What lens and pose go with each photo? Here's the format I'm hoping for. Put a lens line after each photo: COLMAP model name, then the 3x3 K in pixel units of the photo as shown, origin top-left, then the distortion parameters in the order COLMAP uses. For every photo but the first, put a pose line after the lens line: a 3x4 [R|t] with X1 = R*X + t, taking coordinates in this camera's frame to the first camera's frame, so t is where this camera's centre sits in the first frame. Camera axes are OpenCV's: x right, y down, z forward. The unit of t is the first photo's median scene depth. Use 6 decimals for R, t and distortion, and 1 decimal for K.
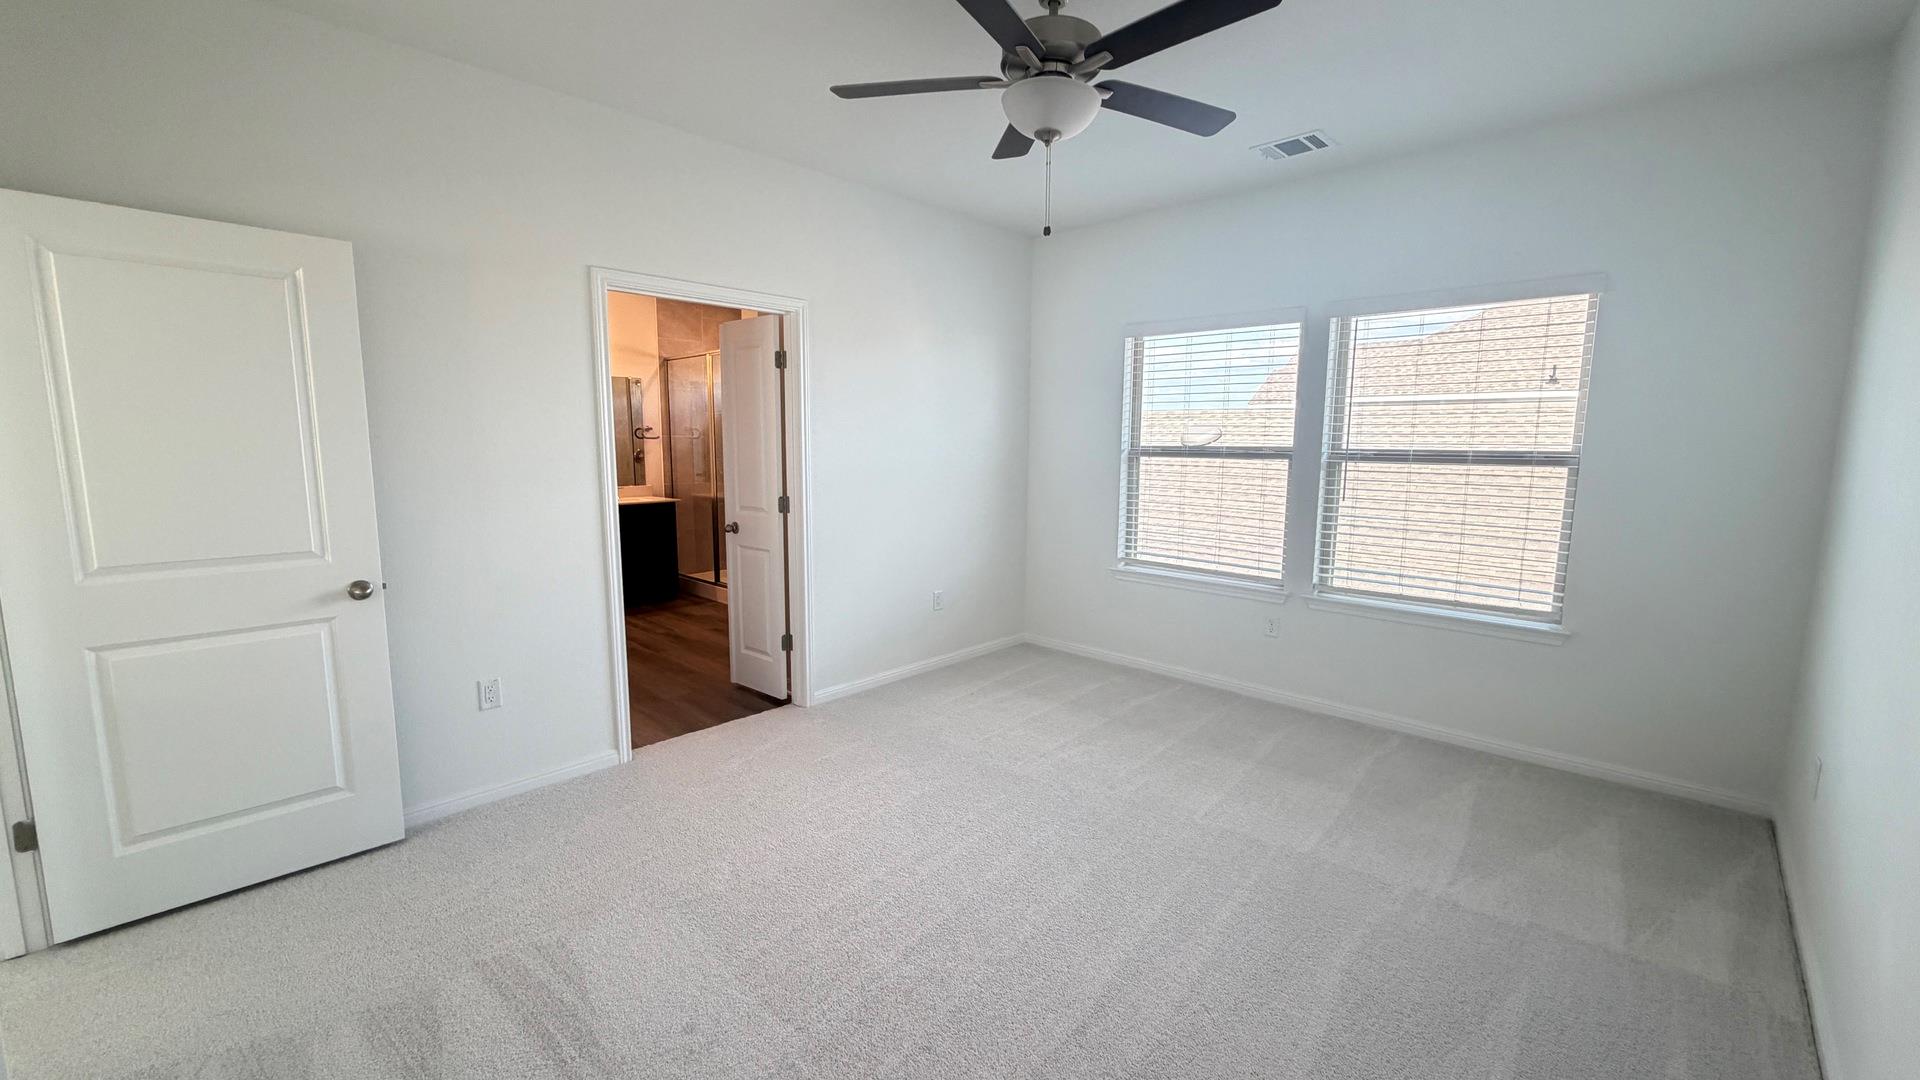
lens RADIAL K [[764.9, 0, 949.3], [0, 764.9, 533.0], [0, 0, 1]] dist [-0.001526, 0.001123]
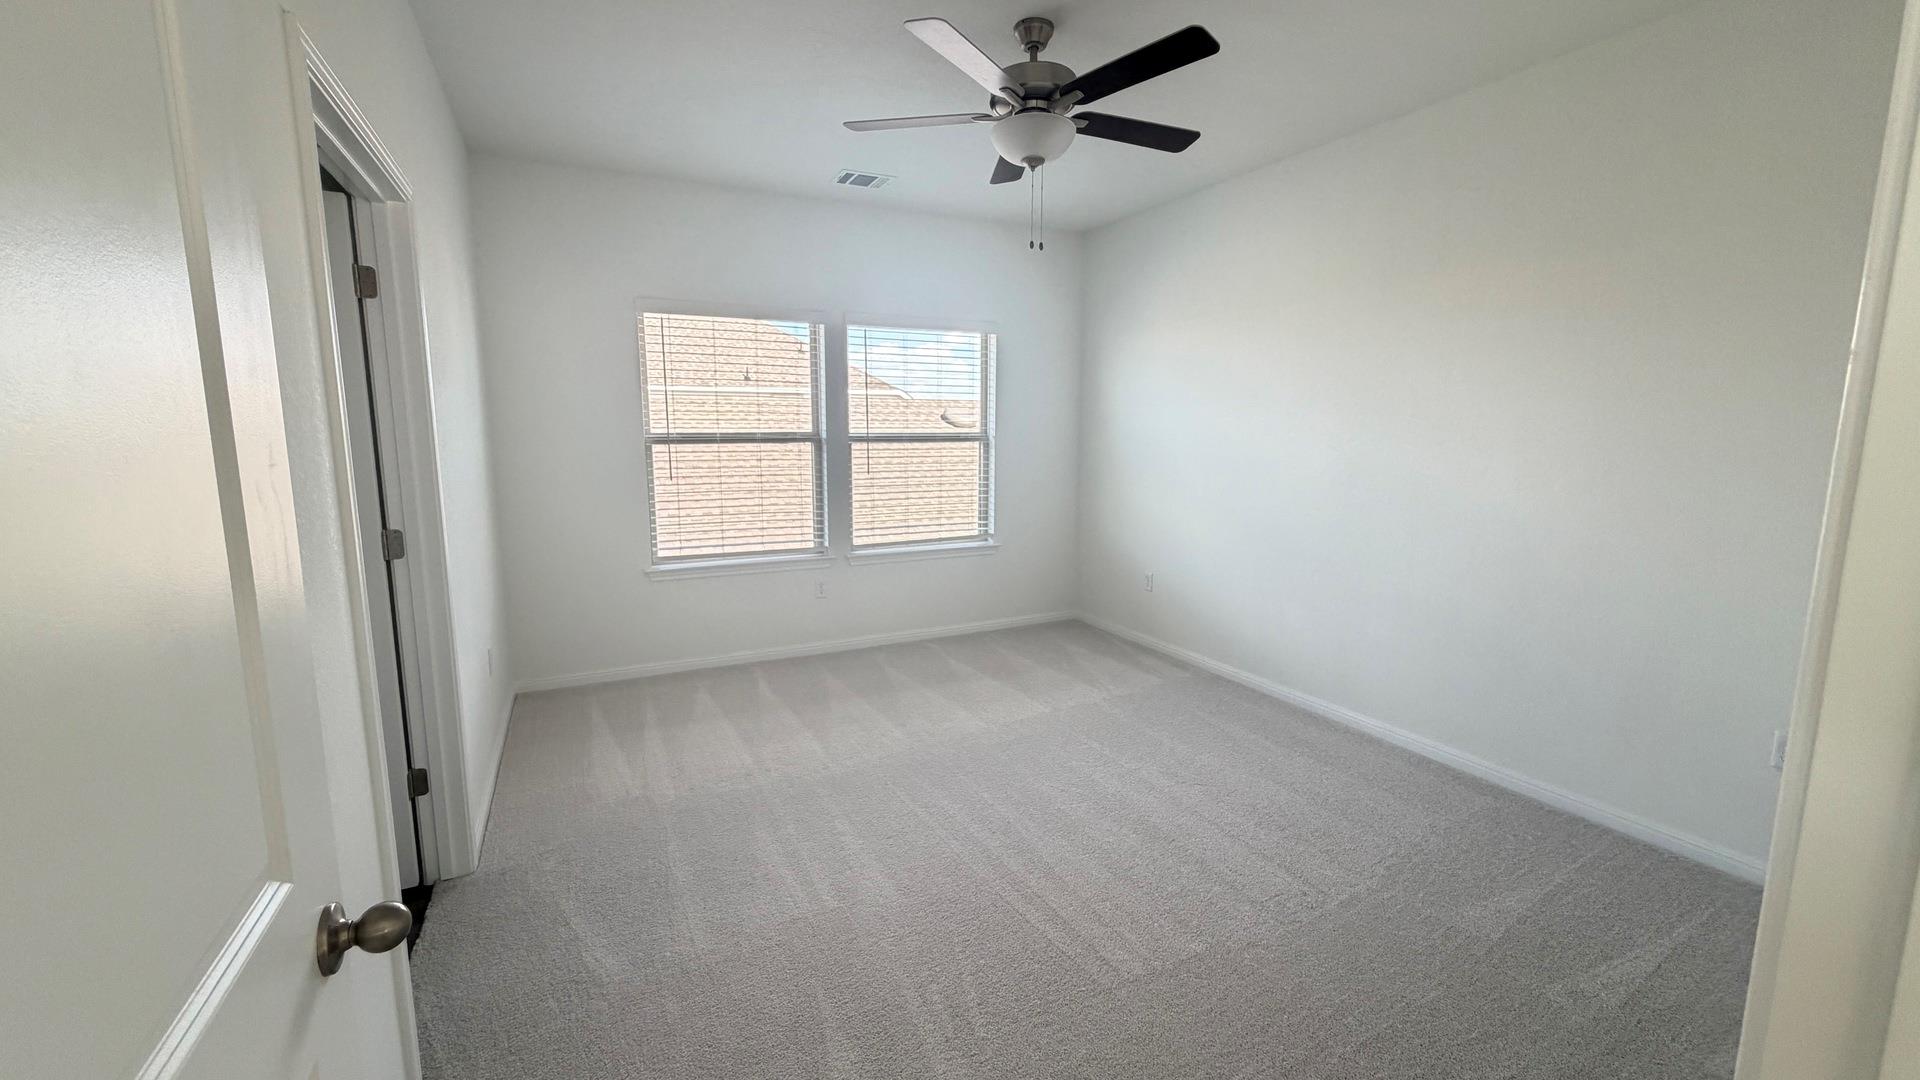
lens RADIAL K [[764.9, 0, 945.0], [0, 764.9, 542.3], [0, 0, 1]] dist [-0.001526, 0.001123]
pose [[0.359416, -0.151162, 0.920853, -0.569274], [0.118889, 0.986169, 0.115480, -0.058180], [-0.925573, 0.067974, 0.372417, 0.398736]]
